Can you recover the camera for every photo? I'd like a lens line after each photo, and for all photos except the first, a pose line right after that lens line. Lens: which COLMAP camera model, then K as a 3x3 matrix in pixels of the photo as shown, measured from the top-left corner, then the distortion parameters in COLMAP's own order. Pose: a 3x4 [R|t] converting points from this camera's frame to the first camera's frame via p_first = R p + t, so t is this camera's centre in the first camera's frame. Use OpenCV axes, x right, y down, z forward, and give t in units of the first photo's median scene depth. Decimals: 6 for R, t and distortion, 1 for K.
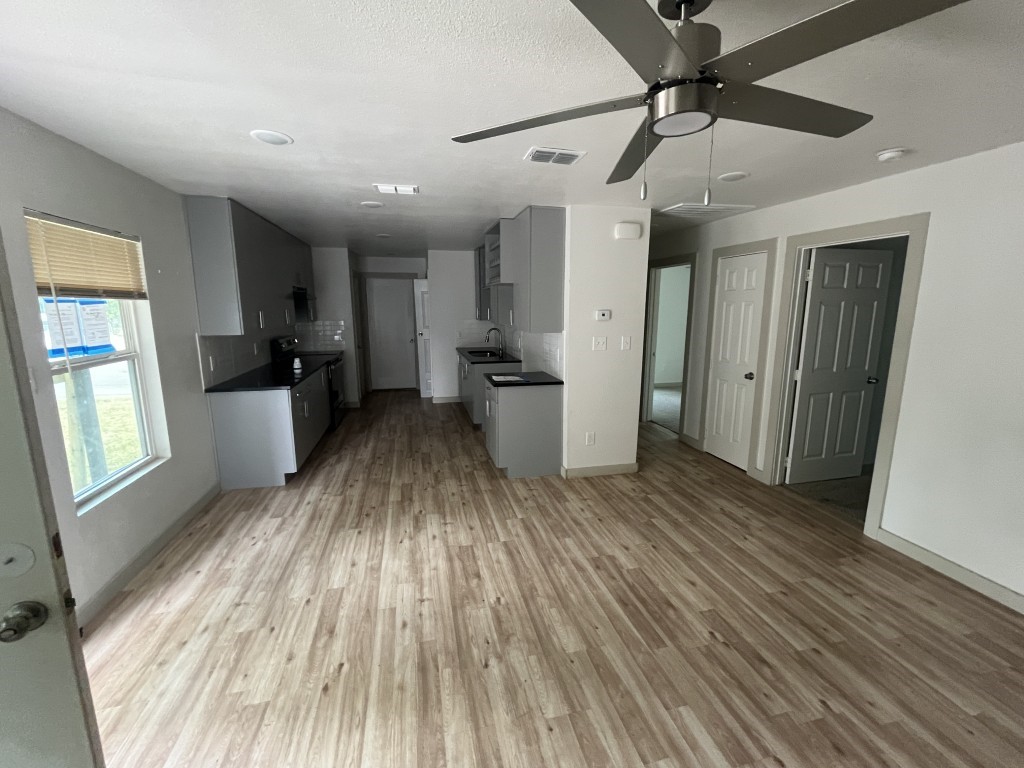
lens RADIAL K [[427.7, 0, 511.9], [0, 427.7, 379.7], [0, 0, 1]] dist [0.000450, 0.000788]
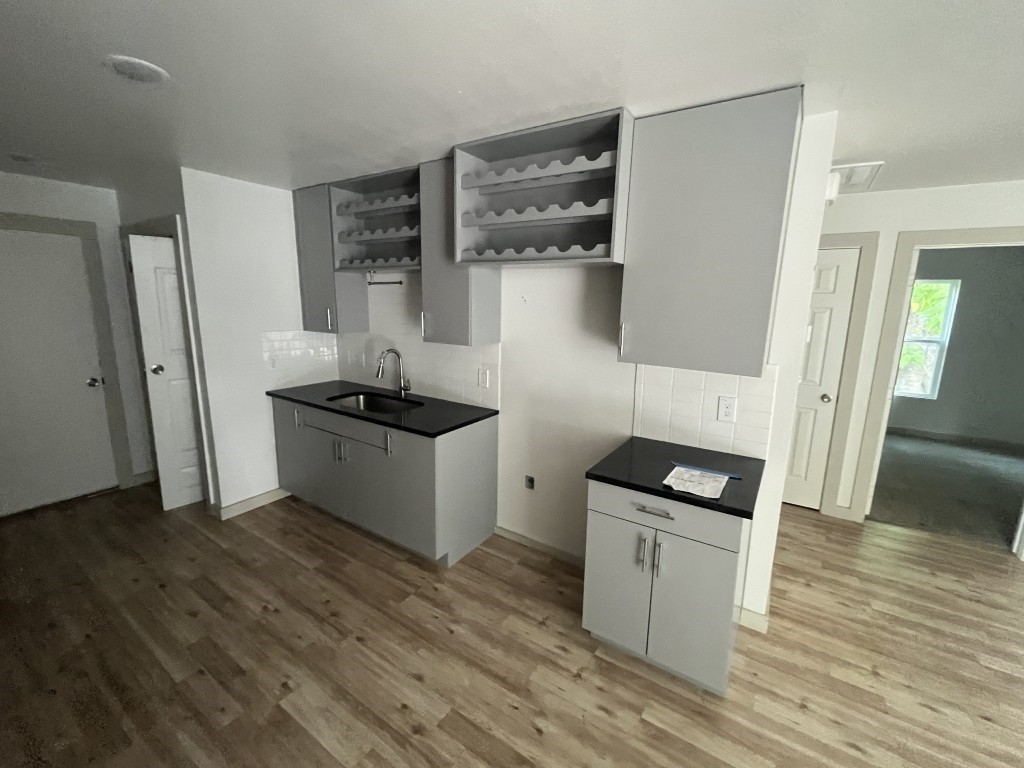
lens RADIAL K [[427.7, 0, 510.1], [0, 427.7, 379.9], [0, 0, 1]] dist [0.000450, 0.000788]
pose [[0.723670, -0.112541, 0.680908, -0.641055], [0.101100, 0.993258, 0.056718, -0.219515], [-0.682701, 0.027795, 0.730169, 1.169512]]
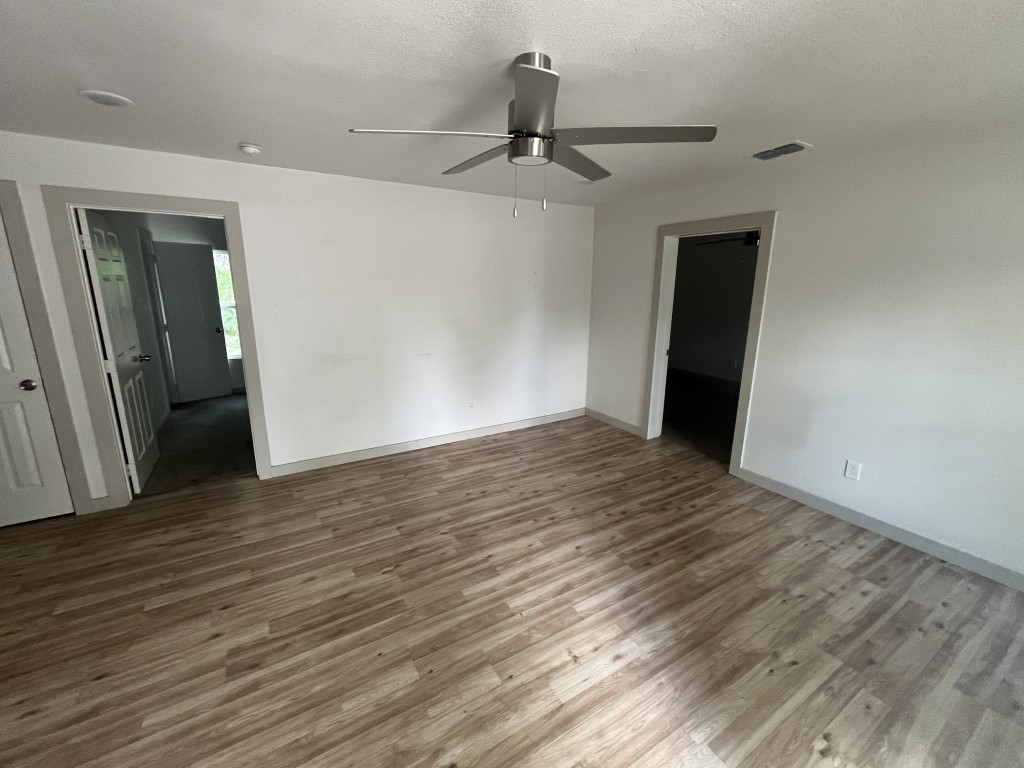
lens RADIAL K [[427.7, 0, 512.5], [0, 427.7, 381.3], [0, 0, 1]] dist [0.000450, 0.000788]
pose [[-0.307052, -0.219458, 0.926044, -0.445393], [0.156199, 0.948233, 0.276508, -0.118851], [-0.938787, 0.229549, -0.256878, 0.647289]]
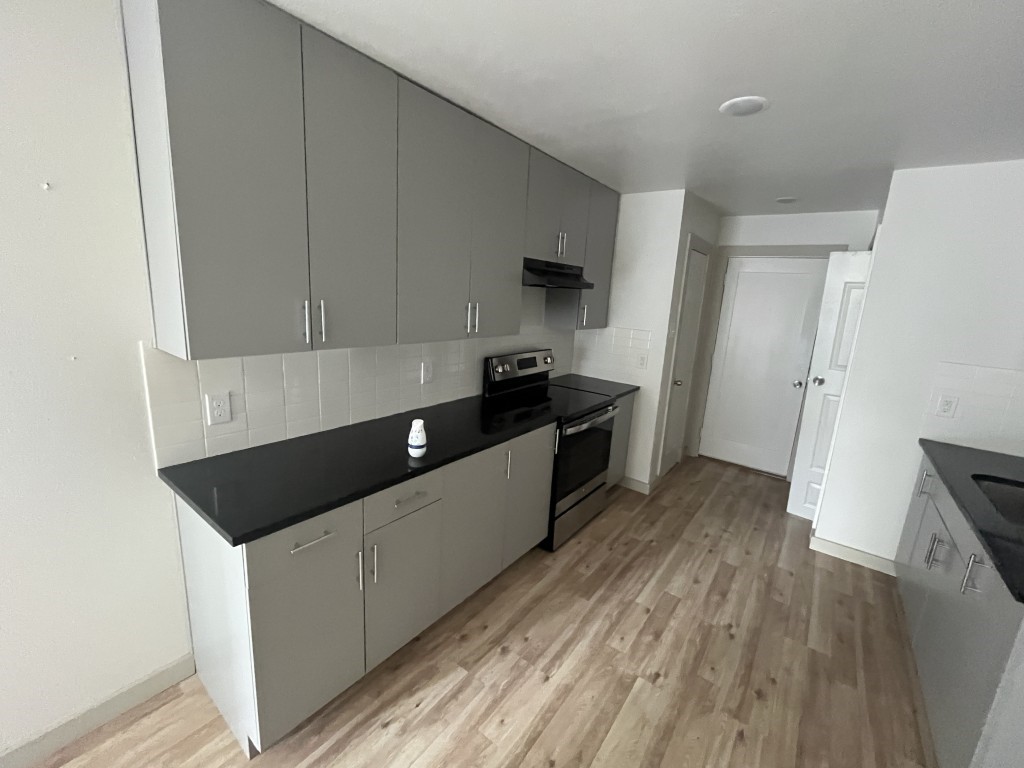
lens RADIAL K [[427.7, 0, 512.2], [0, 427.7, 381.2], [0, 0, 1]] dist [0.000450, 0.000788]
pose [[0.635687, 0.190718, -0.748016, -0.221999], [-0.185813, 0.978313, 0.091527, -0.225995], [0.749250, 0.080809, 0.657339, 1.244836]]
